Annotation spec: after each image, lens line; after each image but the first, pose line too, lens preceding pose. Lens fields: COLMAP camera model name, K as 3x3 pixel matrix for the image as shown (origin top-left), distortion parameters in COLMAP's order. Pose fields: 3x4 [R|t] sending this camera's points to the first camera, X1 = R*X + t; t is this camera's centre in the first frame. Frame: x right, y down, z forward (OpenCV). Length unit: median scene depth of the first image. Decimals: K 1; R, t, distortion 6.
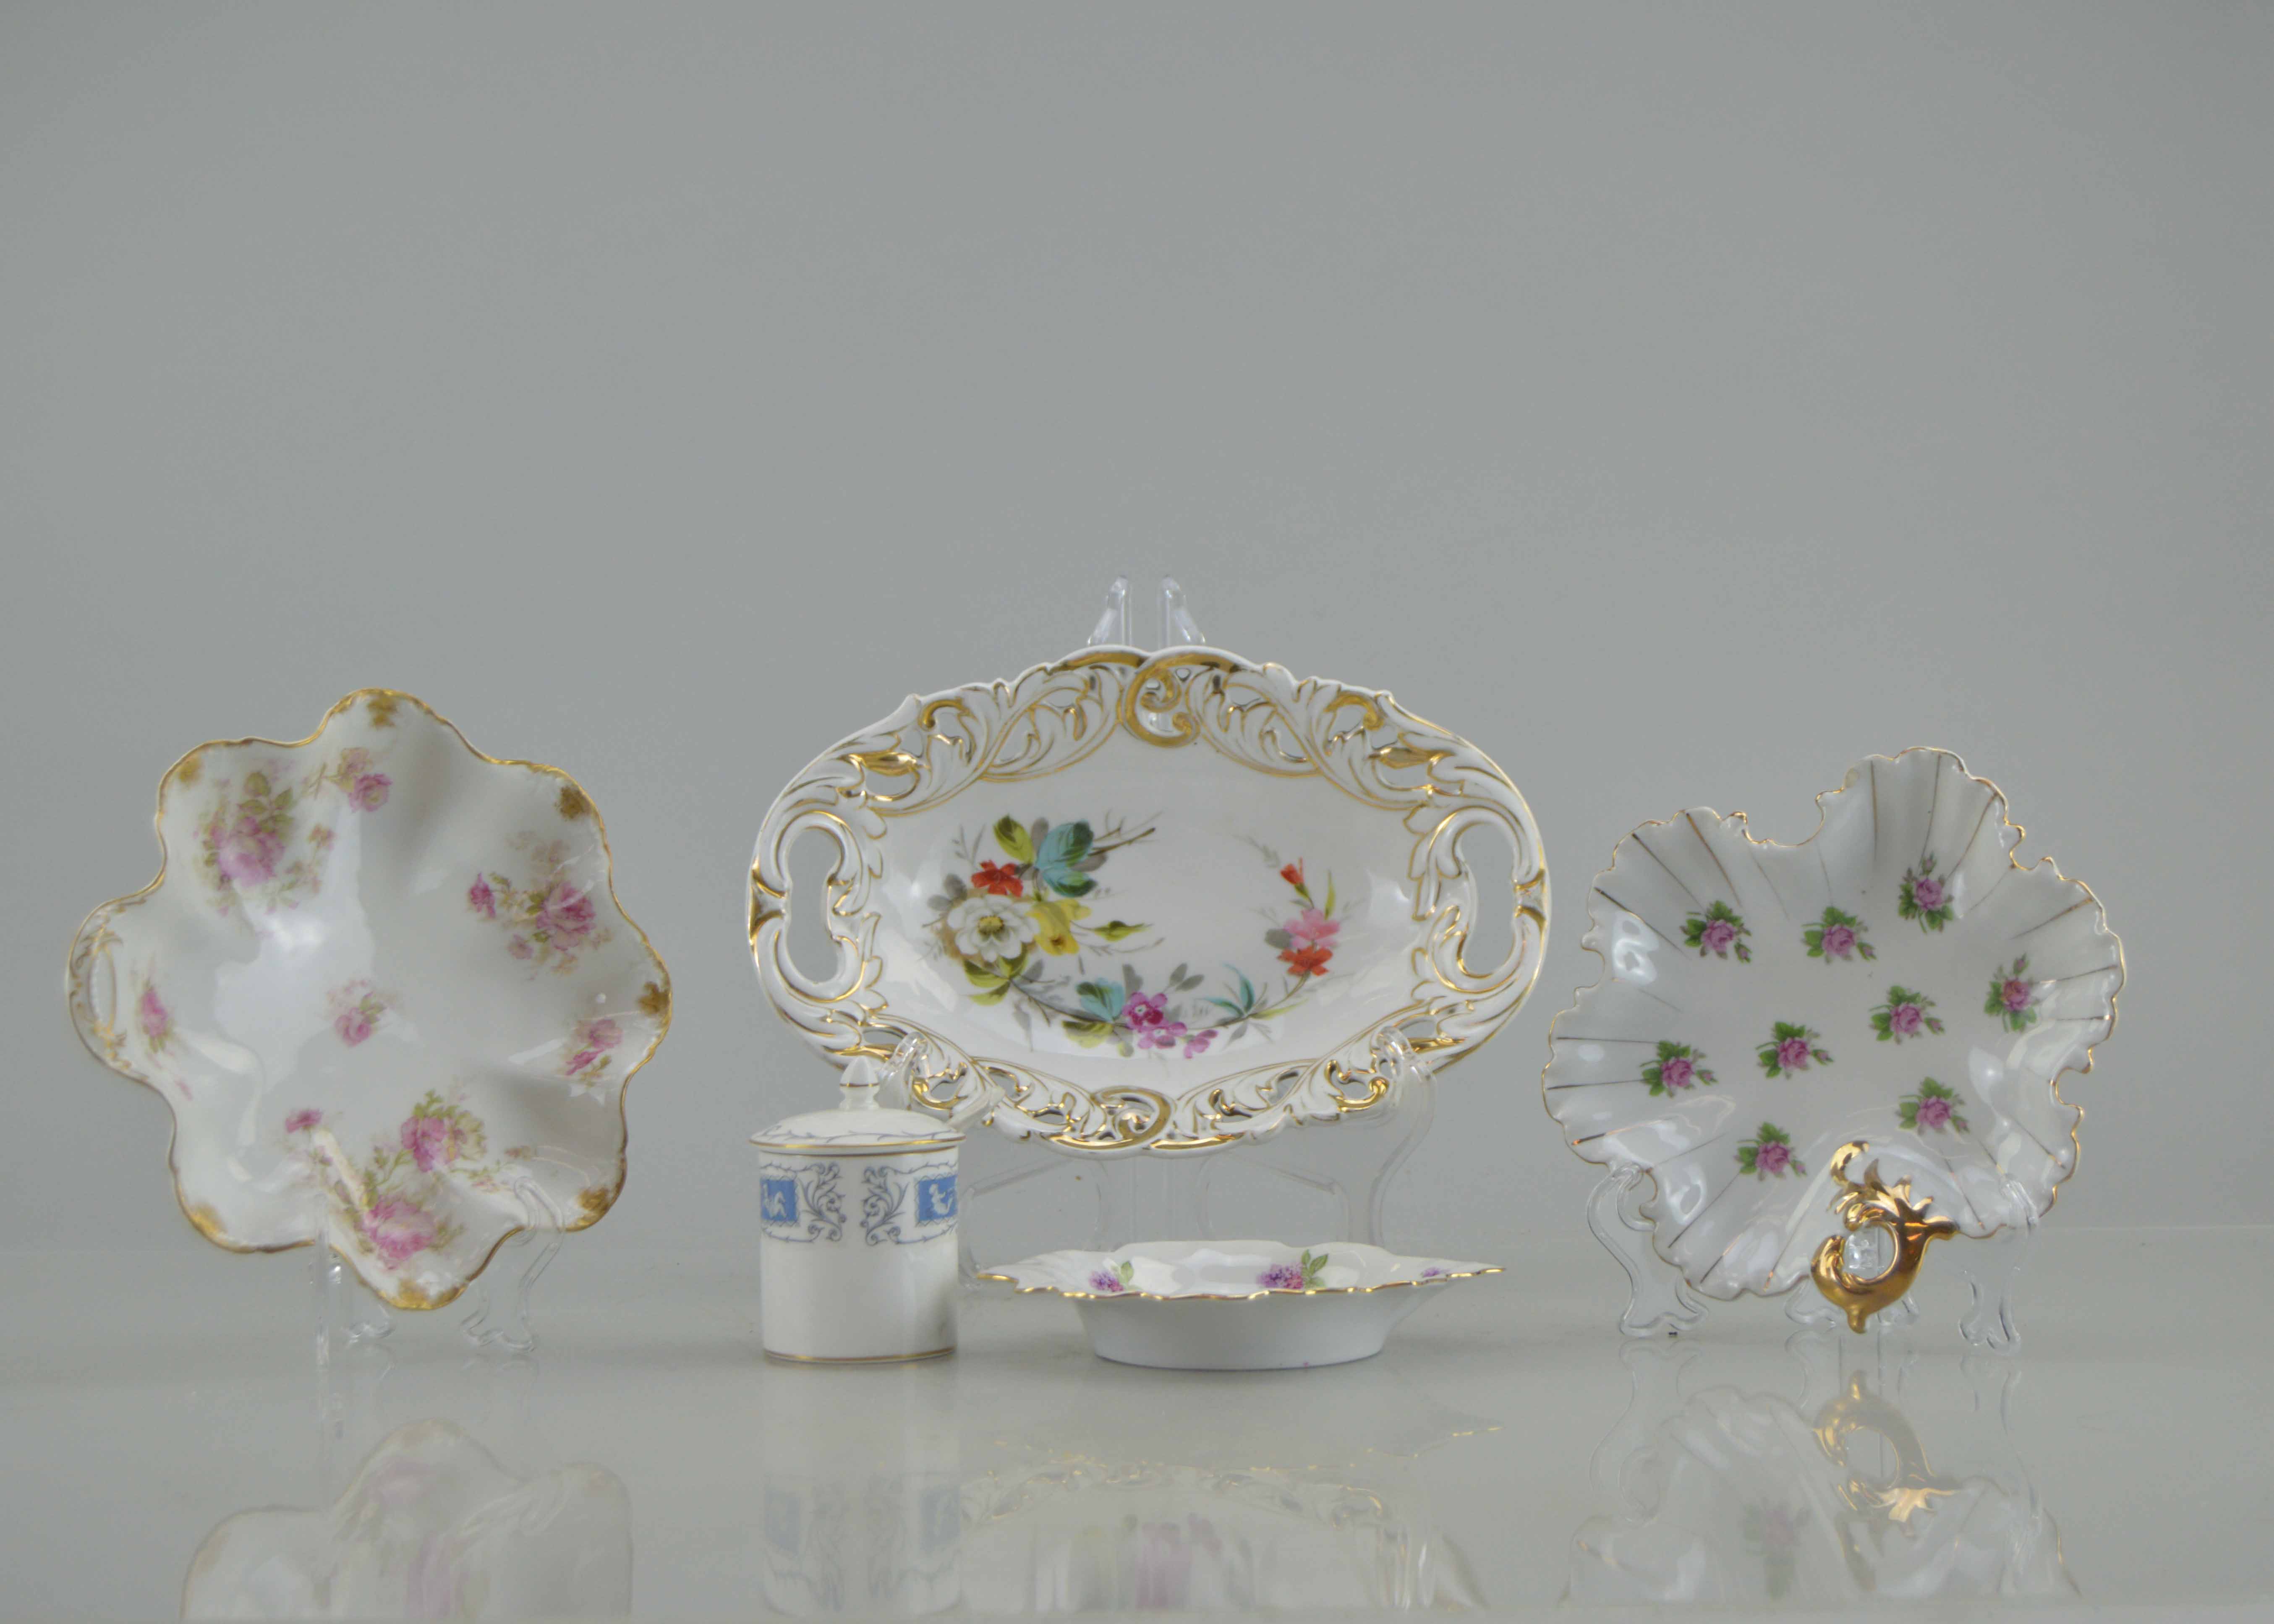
lens RADIAL K [[3991.0, 0, 1137.0], [0, 3991.0, 812.0], [0, 0, 1]] dist [-0.000014, 0.033851]
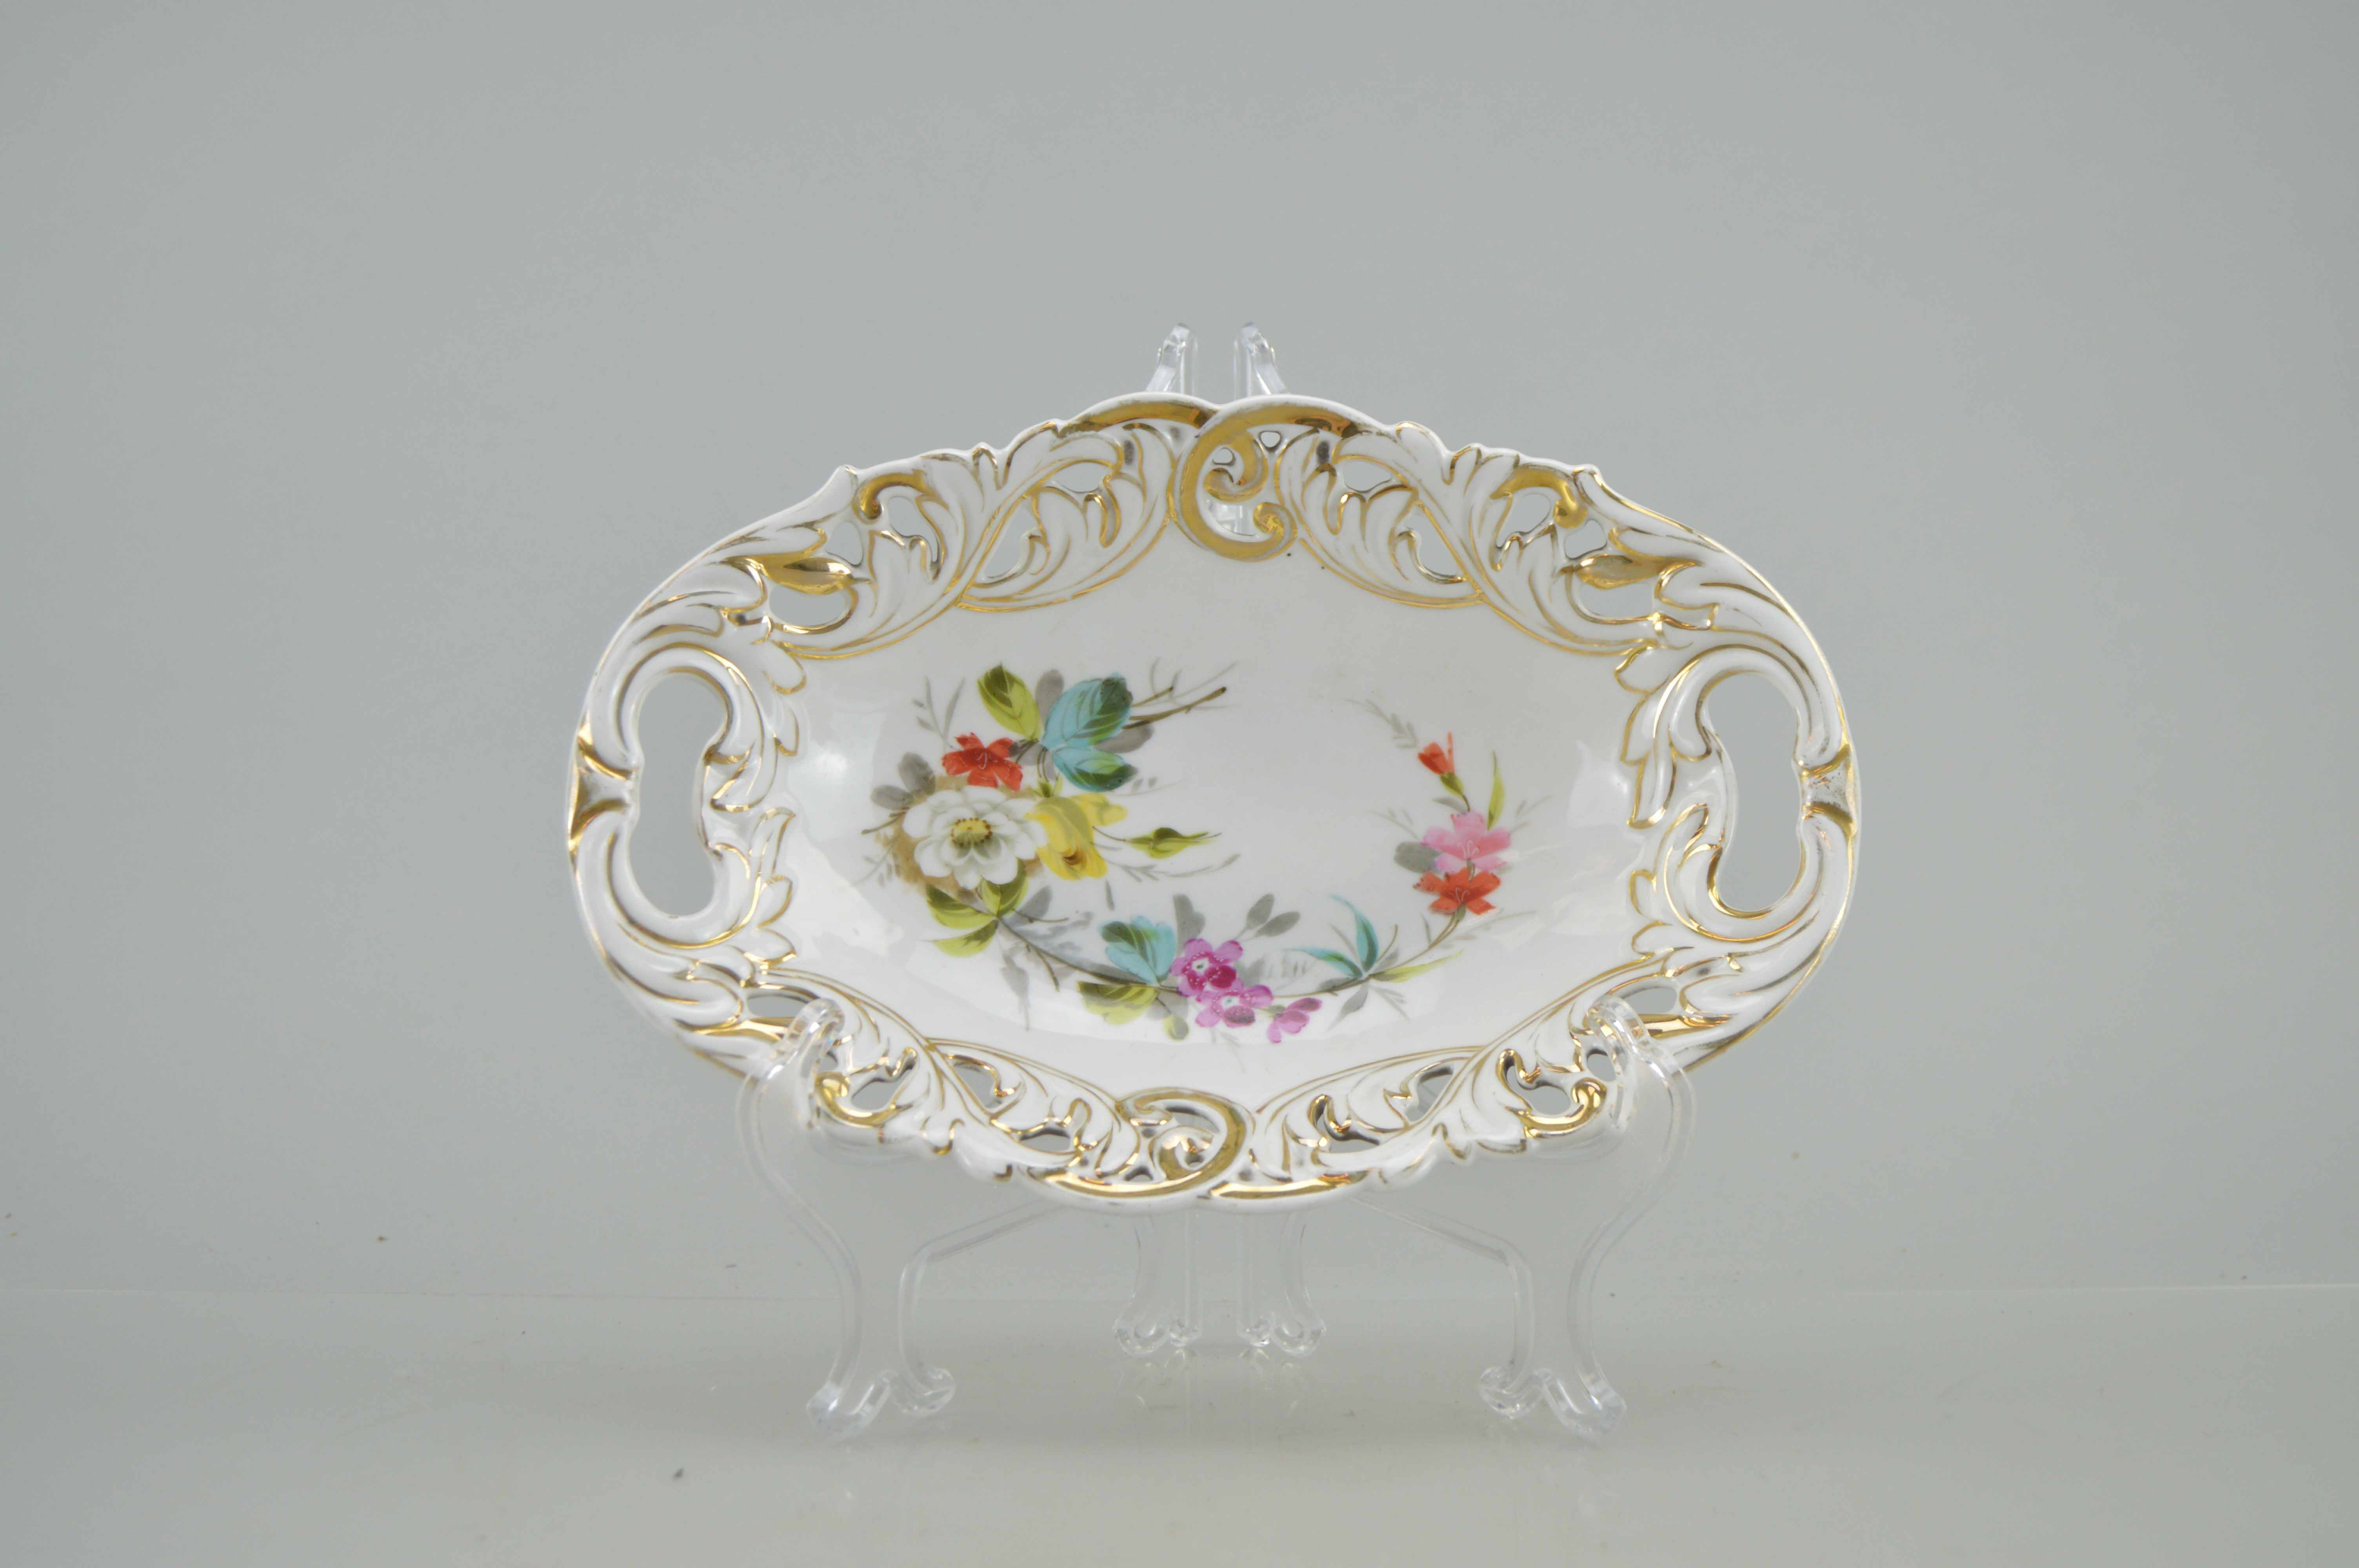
lens RADIAL K [[2643.8, 0, 1179.5], [0, 2643.8, 784.0], [0, 0, 1]] dist [-0.183610, -0.005069]
pose [[0.999733, 0.007457, -0.021876, 0.006609], [-0.007867, 0.999794, -0.018706, 0.028736], [0.021732, 0.018873, 0.999586, 0.583086]]
